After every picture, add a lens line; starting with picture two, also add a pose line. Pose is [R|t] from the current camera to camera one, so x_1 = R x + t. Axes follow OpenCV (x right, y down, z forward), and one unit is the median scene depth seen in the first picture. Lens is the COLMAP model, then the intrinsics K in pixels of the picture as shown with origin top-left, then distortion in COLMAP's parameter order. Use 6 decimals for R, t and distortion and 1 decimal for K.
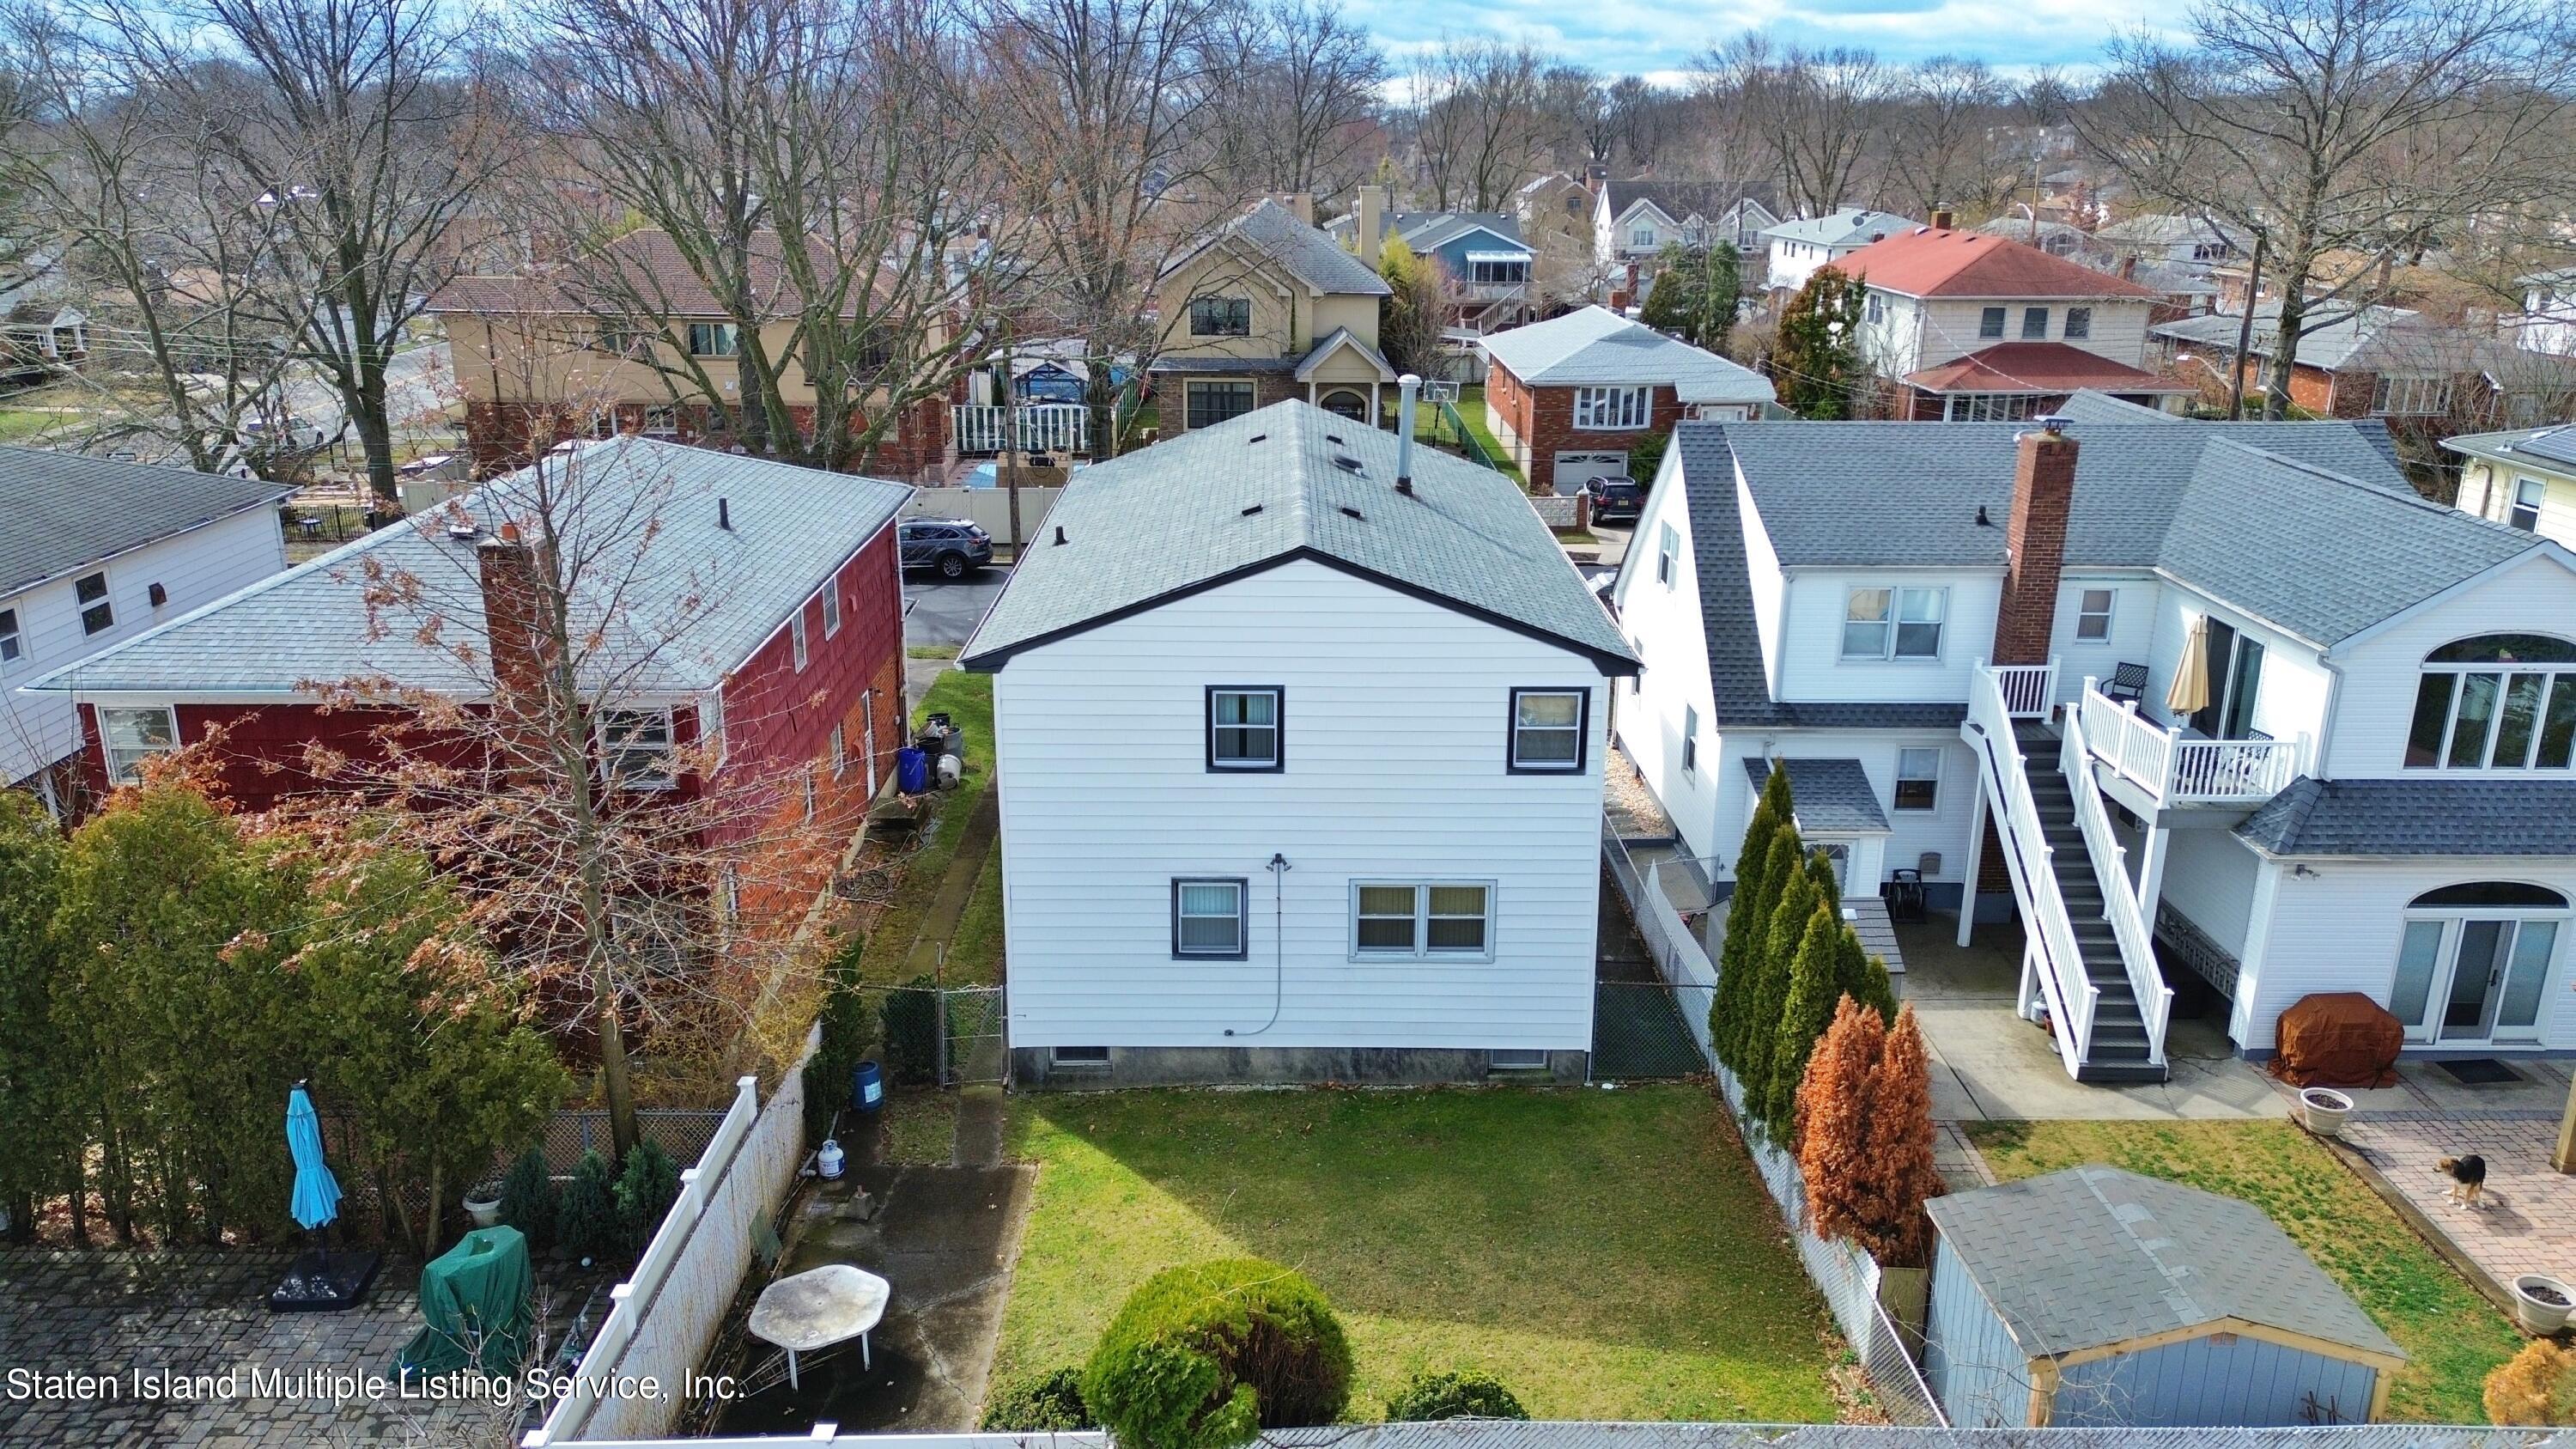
lens RADIAL K [[1778.6, 0, 1295.8], [0, 1778.6, 741.0], [0, 0, 1]] dist [0.042544, -0.001950]
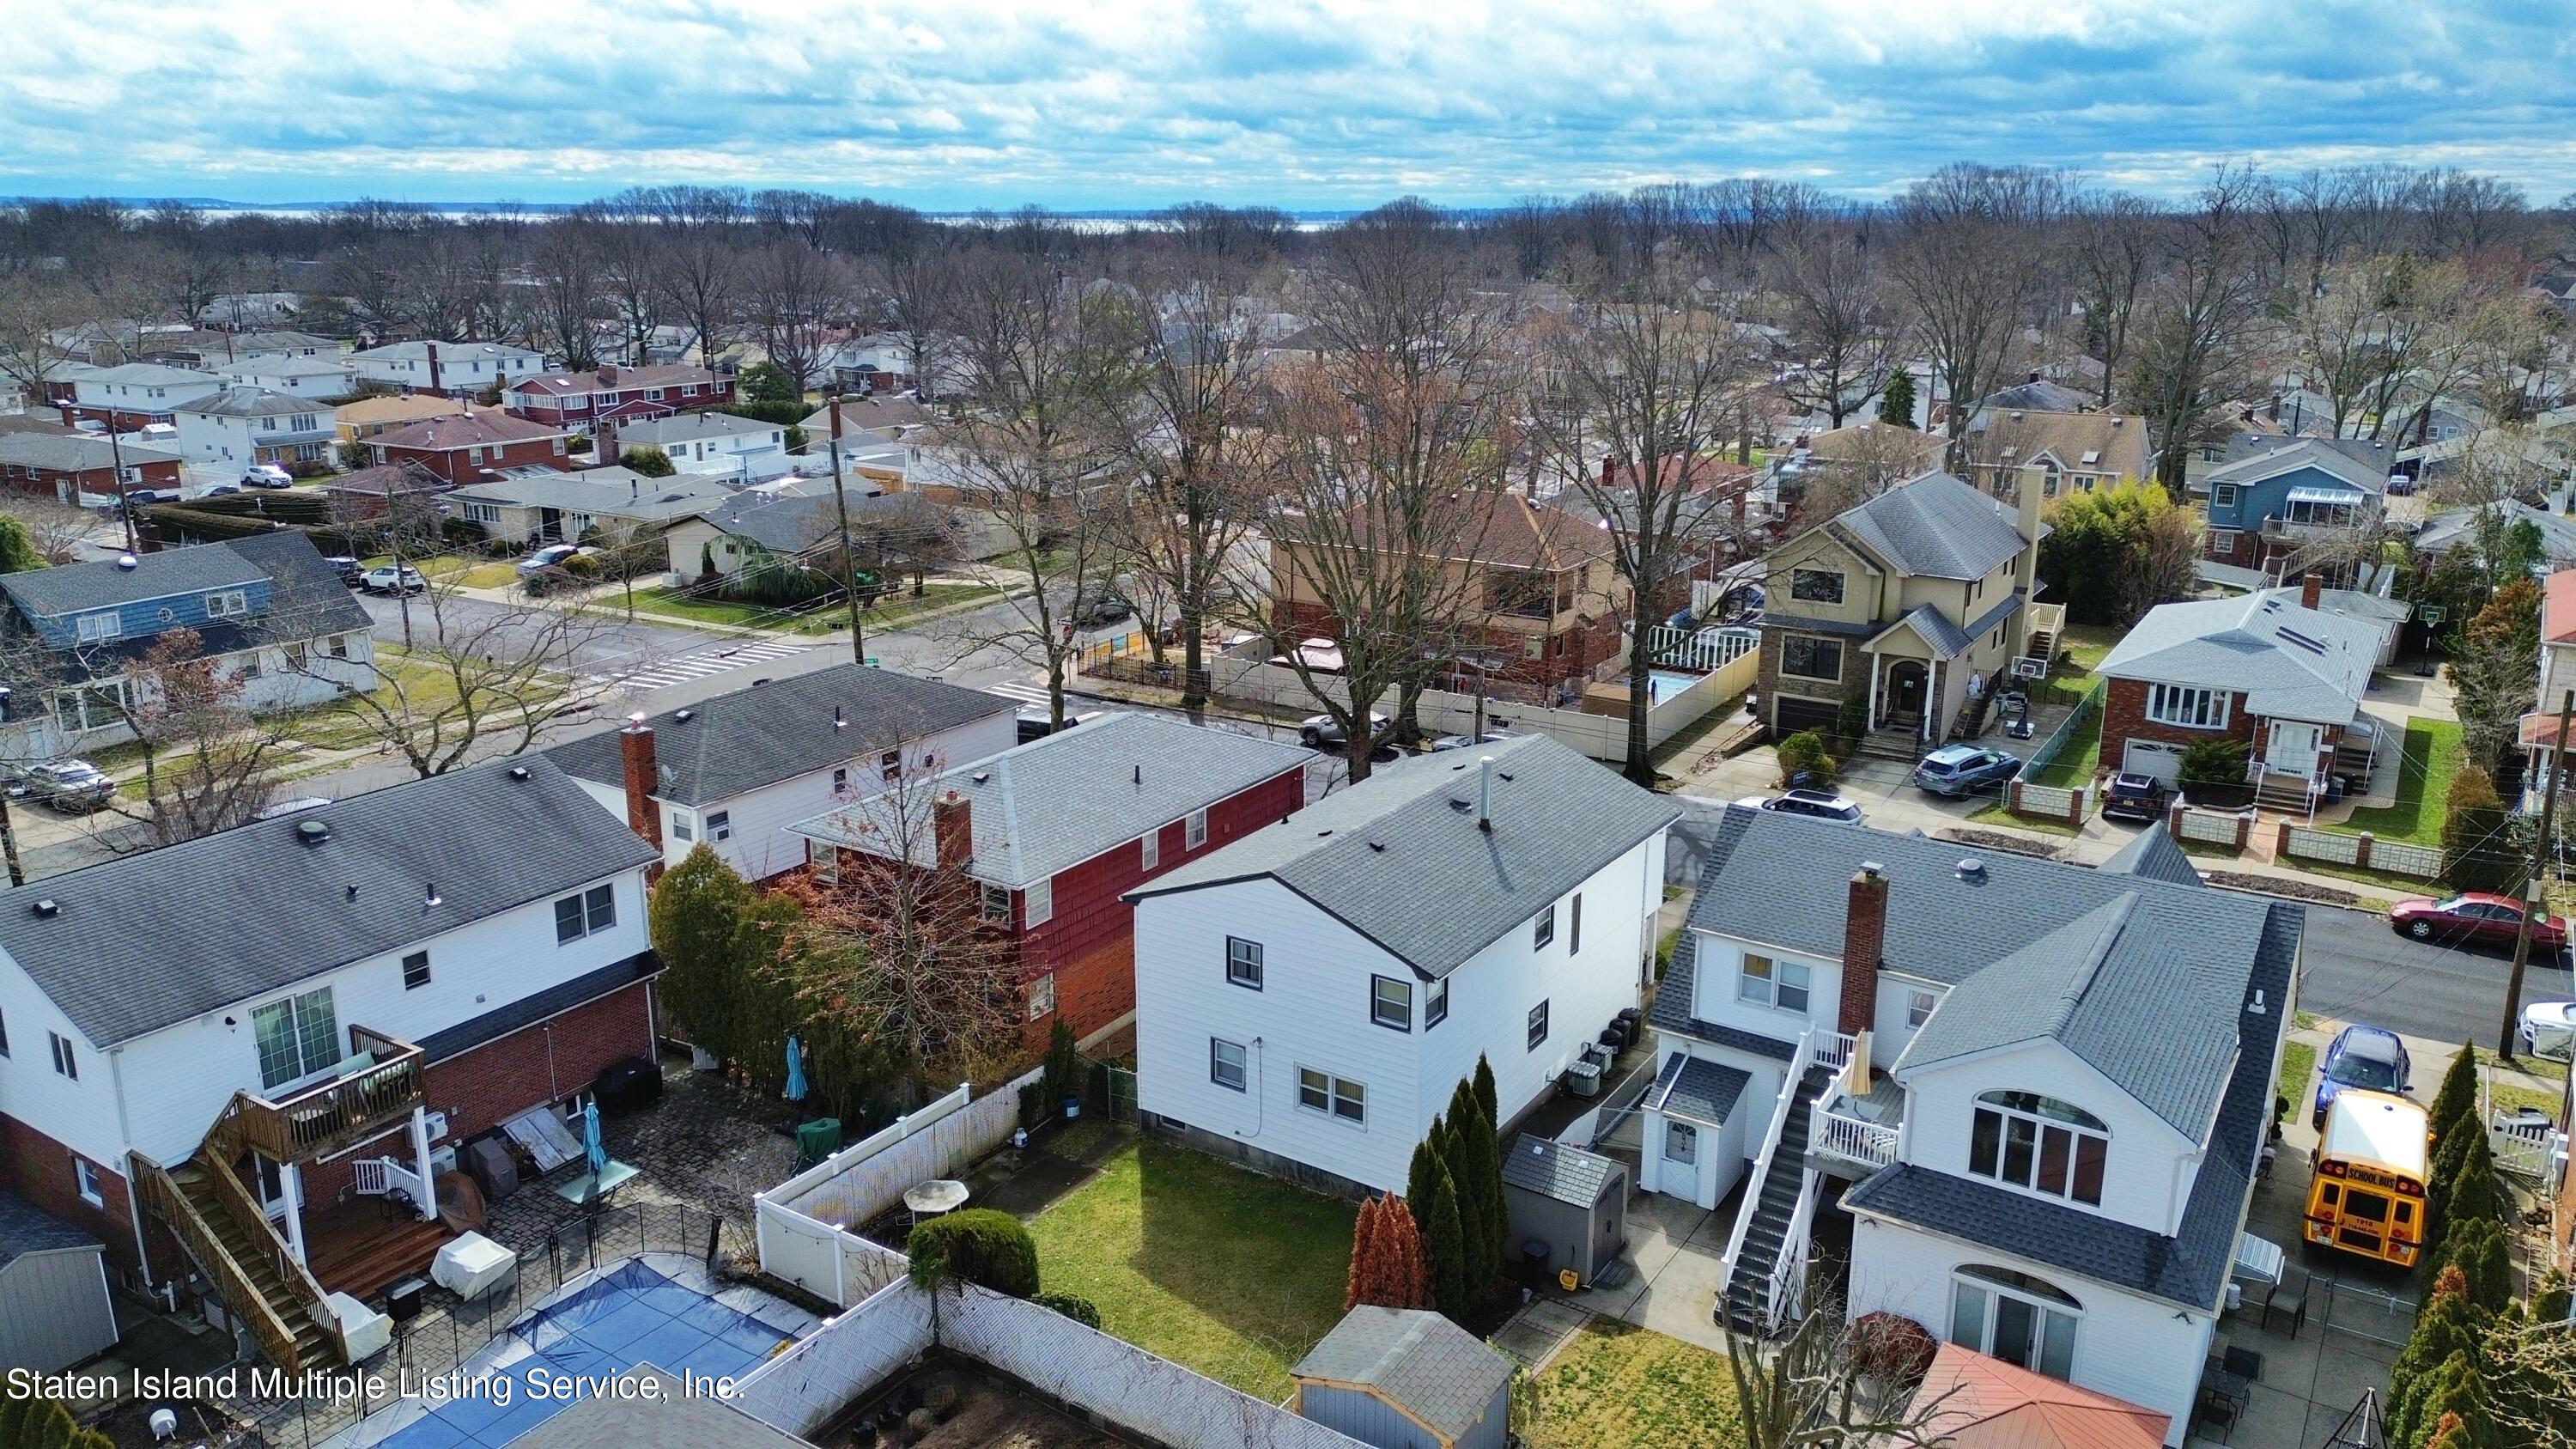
lens RADIAL K [[1778.6, 0, 1287.6], [0, 1778.6, 708.7], [0, 0, 1]] dist [0.042544, -0.001950]
pose [[0.828448, 0.138629, -0.542638, 0.895507], [-0.172595, 0.984921, -0.011883, -0.232998], [0.532809, 0.103501, 0.839882, -0.483216]]
